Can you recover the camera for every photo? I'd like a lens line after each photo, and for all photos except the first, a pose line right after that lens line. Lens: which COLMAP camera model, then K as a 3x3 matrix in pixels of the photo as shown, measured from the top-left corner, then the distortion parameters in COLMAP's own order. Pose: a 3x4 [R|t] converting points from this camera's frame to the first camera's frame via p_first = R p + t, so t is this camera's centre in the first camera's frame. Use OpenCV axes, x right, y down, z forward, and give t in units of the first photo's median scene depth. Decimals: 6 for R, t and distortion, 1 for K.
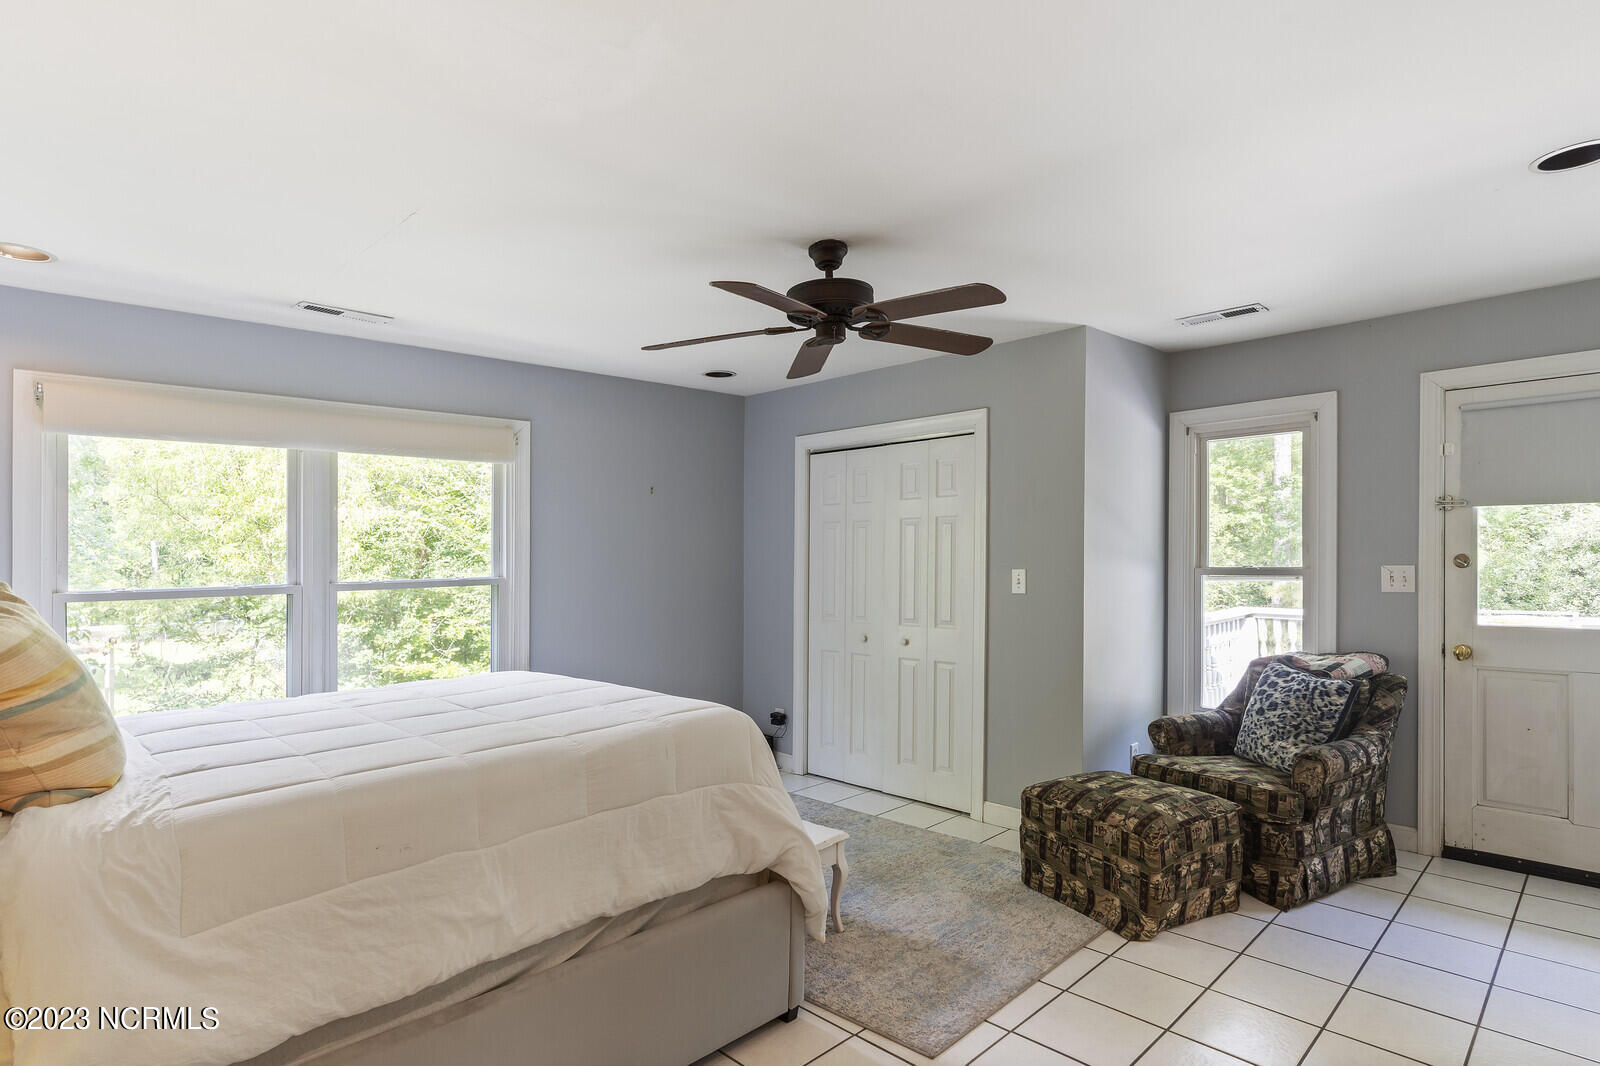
lens RADIAL K [[839.0, 0, 796.6], [0, 839.0, 535.9], [0, 0, 1]] dist [0.000640, -0.000075]
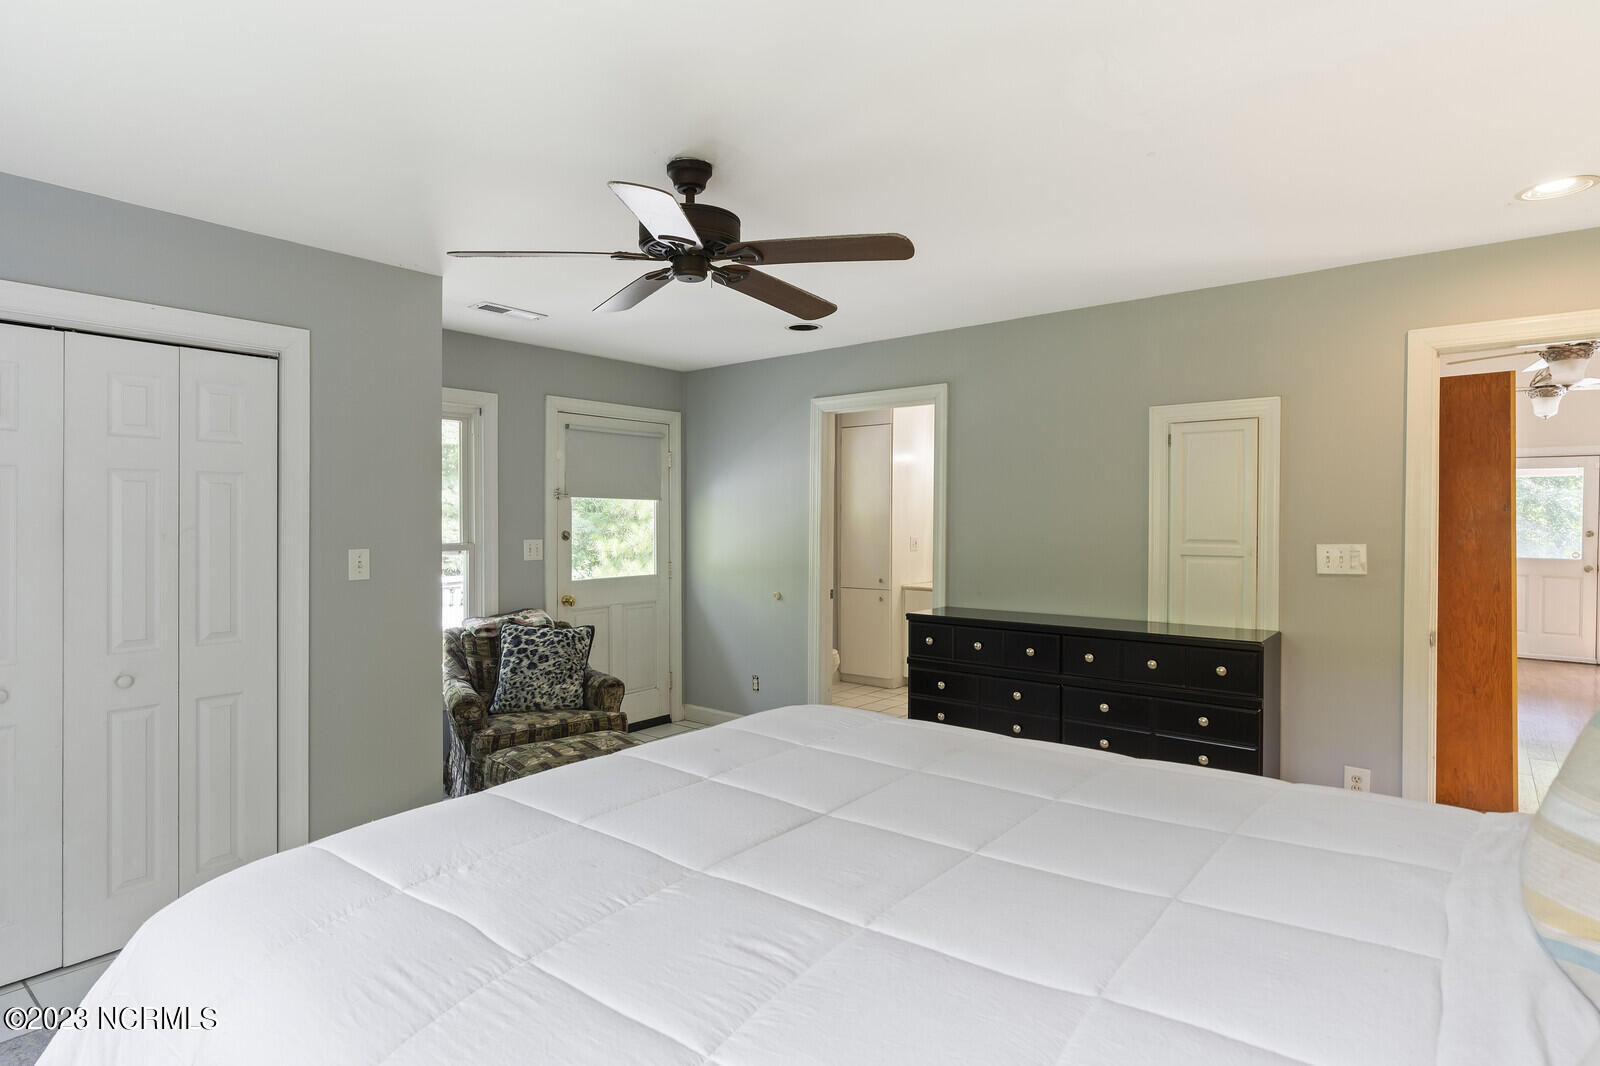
lens RADIAL K [[839.0, 0, 795.0], [0, 839.0, 539.0], [0, 0, 1]] dist [0.000640, -0.000075]
pose [[-0.109672, -0.005188, 0.993954, -0.634831], [-0.010976, 0.999932, 0.004008, 0.025568], [-0.993907, -0.010470, -0.109722, 0.768047]]
